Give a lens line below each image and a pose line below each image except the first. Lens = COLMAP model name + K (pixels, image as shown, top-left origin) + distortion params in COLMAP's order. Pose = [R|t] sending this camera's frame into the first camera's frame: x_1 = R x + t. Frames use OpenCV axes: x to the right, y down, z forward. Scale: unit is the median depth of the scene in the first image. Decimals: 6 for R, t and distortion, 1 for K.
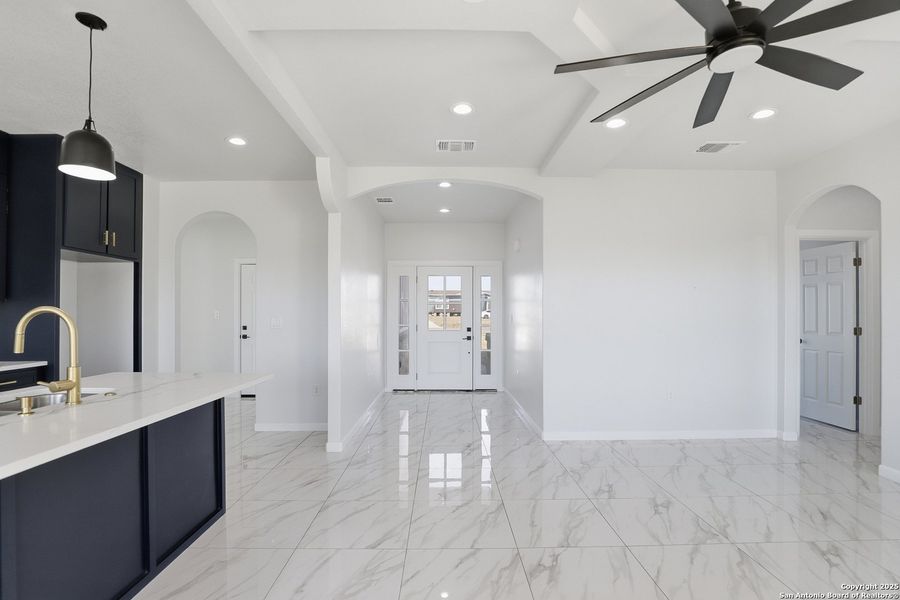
lens RADIAL K [[429.6, 0, 449.8], [0, 429.6, 311.3], [0, 0, 1]] dist [-0.020236, 0.000210]
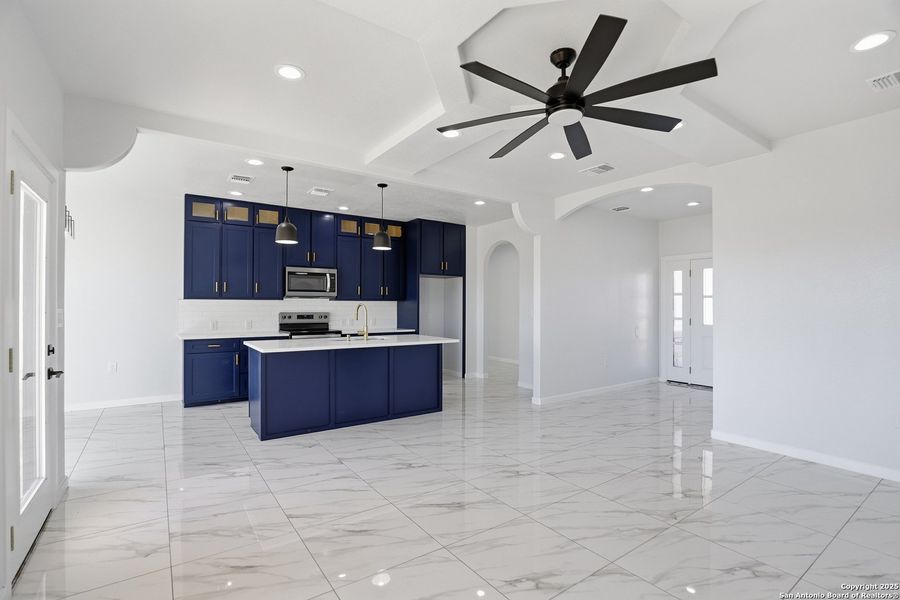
lens RADIAL K [[429.6, 0, 449.8], [0, 429.6, 311.3], [0, 0, 1]] dist [-0.020236, 0.000210]
pose [[0.559247, 0.011819, -0.828917, 0.855989], [0.001530, 0.999882, 0.015289, -0.002749], [0.829000, -0.009819, 0.559163, -0.035661]]
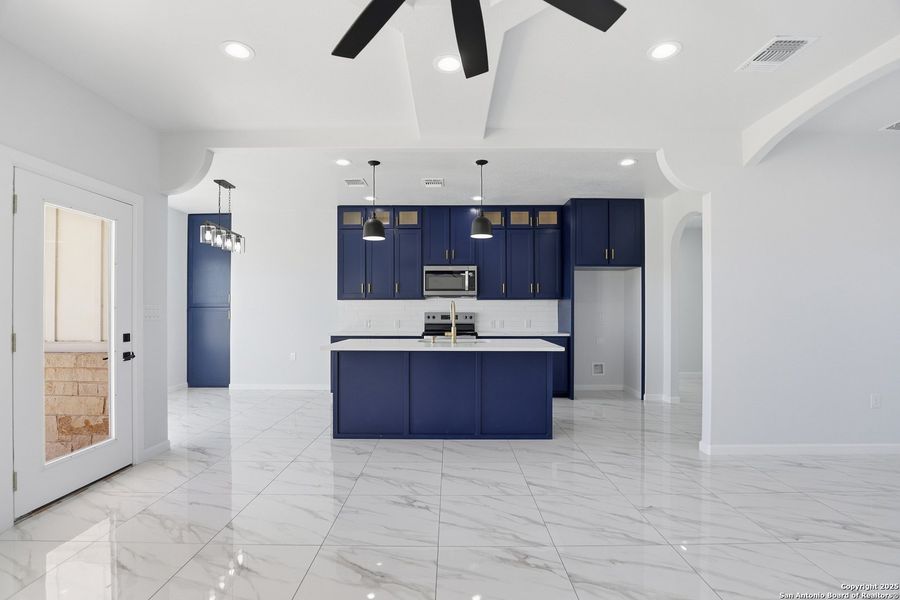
lens RADIAL K [[429.6, 0, 449.8], [0, 429.6, 311.3], [0, 0, 1]] dist [-0.020236, 0.000210]
pose [[-0.028558, 0.003589, -0.999586, 0.760948], [0.005100, 0.999981, 0.003445, 0.018663], [0.999579, -0.004999, -0.028576, 0.545015]]
